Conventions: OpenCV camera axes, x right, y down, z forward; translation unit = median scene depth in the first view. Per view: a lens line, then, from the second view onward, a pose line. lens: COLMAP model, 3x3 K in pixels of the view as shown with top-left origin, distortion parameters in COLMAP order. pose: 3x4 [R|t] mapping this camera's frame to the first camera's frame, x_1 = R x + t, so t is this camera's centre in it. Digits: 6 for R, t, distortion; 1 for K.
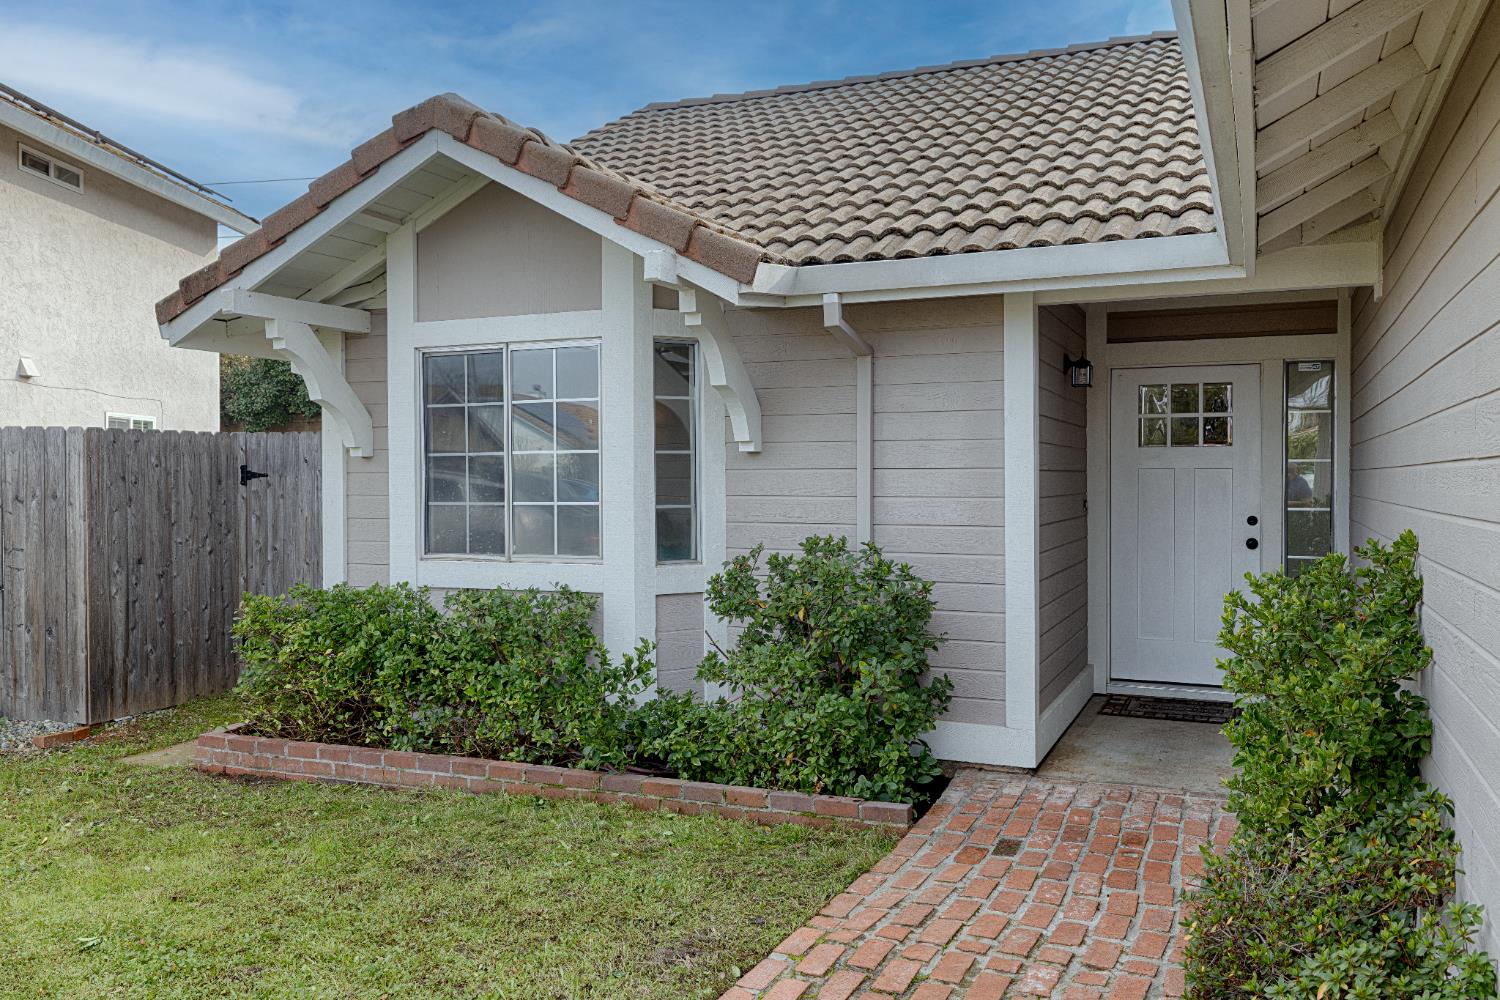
lens RADIAL K [[1209.5, 0, 750.6], [0, 1209.5, 497.4], [0, 0, 1]] dist [0.001255, 0.000811]
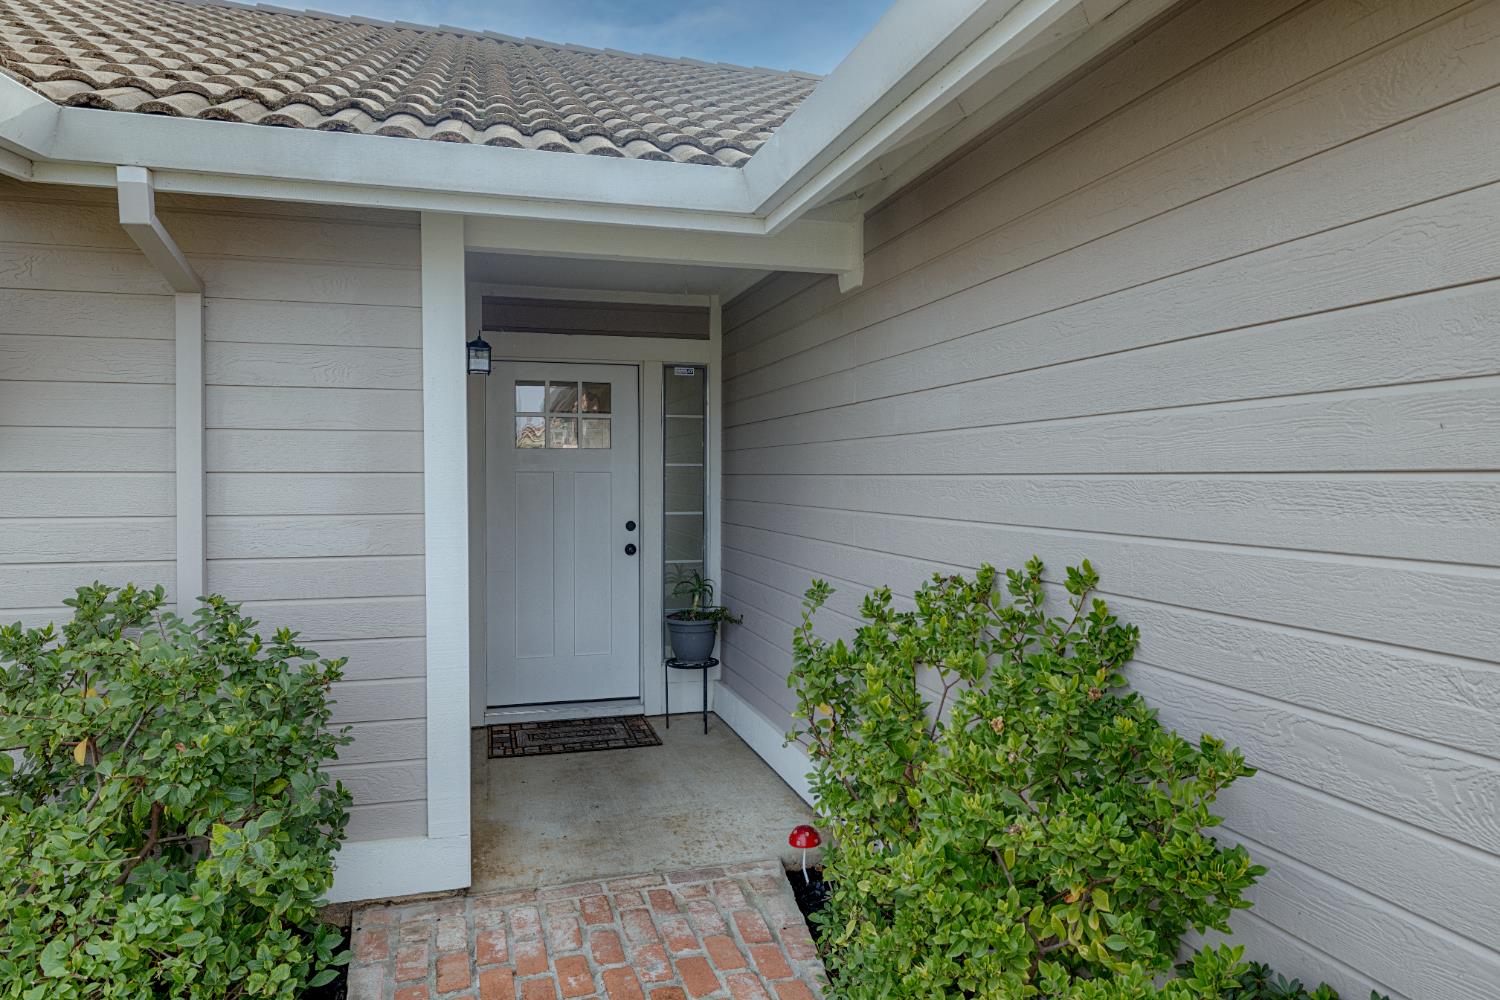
lens RADIAL K [[946.9, 0, 751.1], [0, 946.9, 489.5], [0, 0, 1]] dist [0.000704, -0.002009]
pose [[0.770713, -0.006791, 0.637147, 0.005114], [0.007745, 0.999969, 0.001289, -0.013690], [-0.637136, 0.003941, 0.770742, 0.457600]]
